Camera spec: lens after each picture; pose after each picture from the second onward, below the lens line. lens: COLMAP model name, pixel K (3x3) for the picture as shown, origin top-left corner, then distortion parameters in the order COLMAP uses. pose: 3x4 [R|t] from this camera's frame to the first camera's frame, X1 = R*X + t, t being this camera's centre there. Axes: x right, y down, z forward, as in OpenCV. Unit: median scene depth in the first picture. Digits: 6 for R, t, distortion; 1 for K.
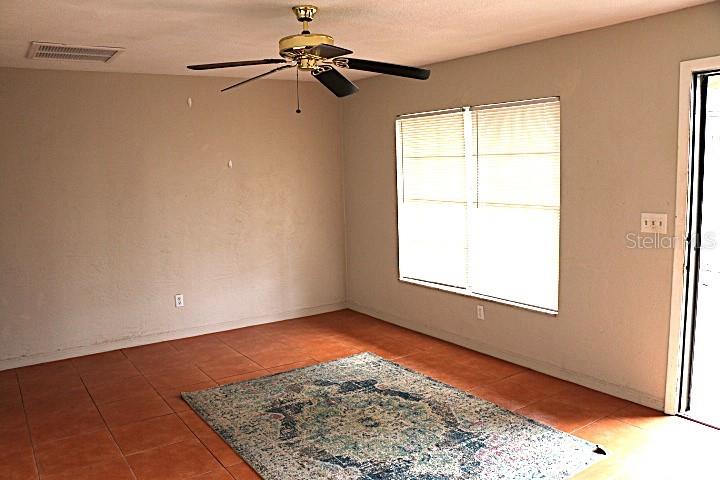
lens RADIAL K [[589.5, 0, 358.3], [0, 589.5, 239.0], [0, 0, 1]] dist [-0.170868, 0.124908]
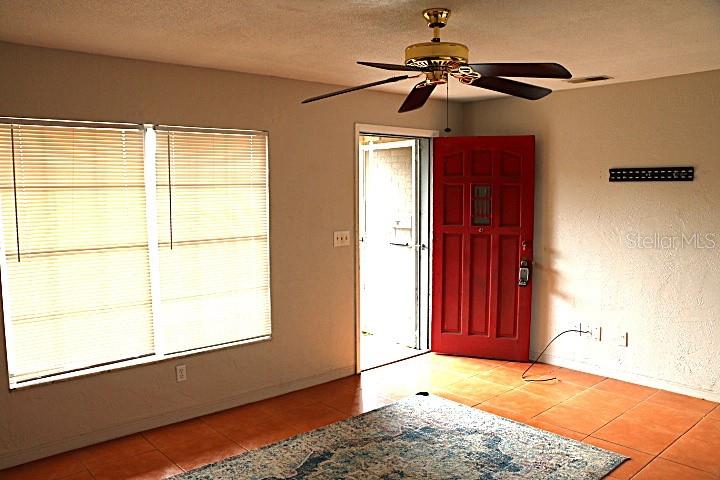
lens RADIAL K [[589.5, 0, 357.9], [0, 589.5, 242.6], [0, 0, 1]] dist [-0.170868, 0.124908]
pose [[-0.132181, -0.068621, 0.988847, -0.751616], [0.129291, 0.987885, 0.085837, -0.116349], [-0.982757, 0.139195, -0.121708, 0.995617]]
